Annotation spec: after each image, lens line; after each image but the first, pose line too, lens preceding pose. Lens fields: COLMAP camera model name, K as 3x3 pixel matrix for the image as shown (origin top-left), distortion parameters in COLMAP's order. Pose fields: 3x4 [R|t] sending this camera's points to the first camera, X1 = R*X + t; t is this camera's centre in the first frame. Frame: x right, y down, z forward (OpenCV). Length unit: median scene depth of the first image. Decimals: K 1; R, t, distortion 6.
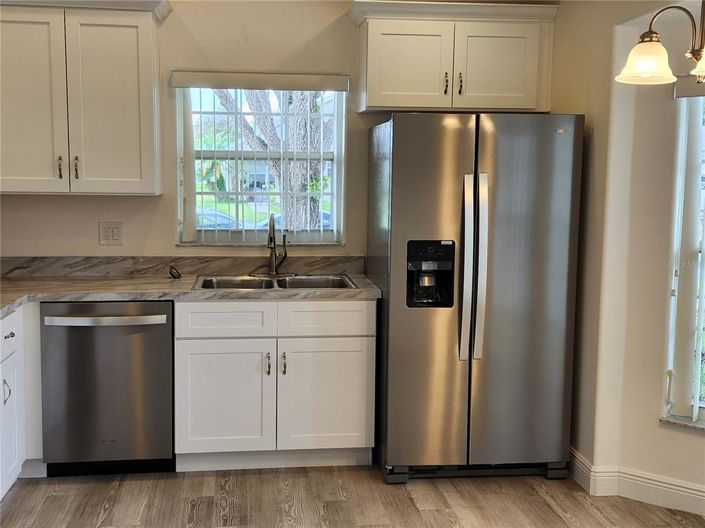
lens RADIAL K [[789.8, 0, 330.1], [0, 789.8, 258.4], [0, 0, 1]] dist [0.068470, 0.000000]
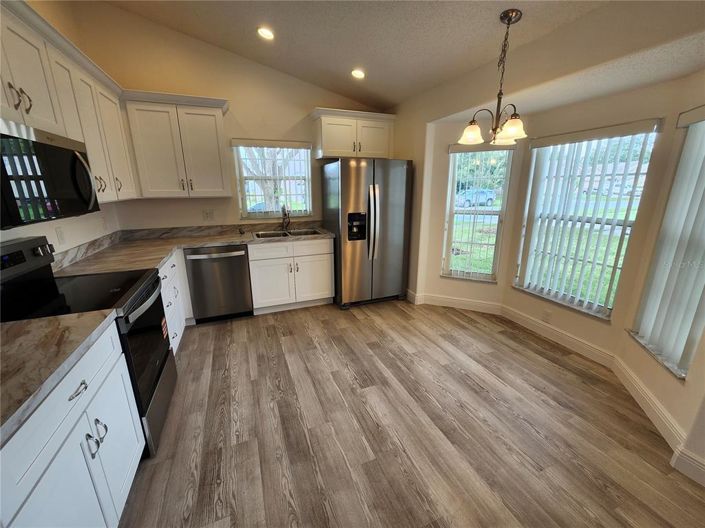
lens RADIAL K [[280.2, 0, 345.5], [0, 280.2, 262.9], [0, 0, 1]] dist [-0.004298, 0.000588]
pose [[0.966293, -0.082600, 0.243833, -0.123182], [0.043351, 0.985813, 0.162154, -0.011904], [-0.253767, -0.146118, 0.956165, 0.153125]]
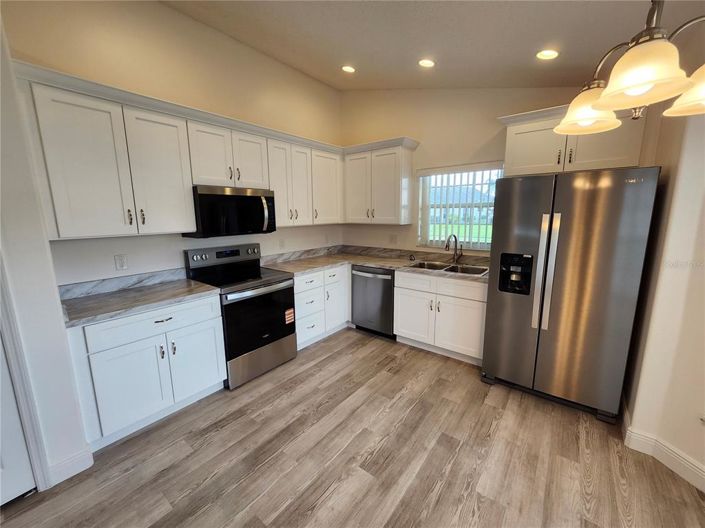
lens RADIAL K [[280.2, 0, 349.7], [0, 280.2, 262.2], [0, 0, 1]] dist [-0.004298, 0.000588]
pose [[0.721963, 0.103193, -0.684193, 0.265275], [-0.058843, 0.994391, 0.087888, -0.034545], [0.689425, -0.023192, 0.723986, 0.307335]]
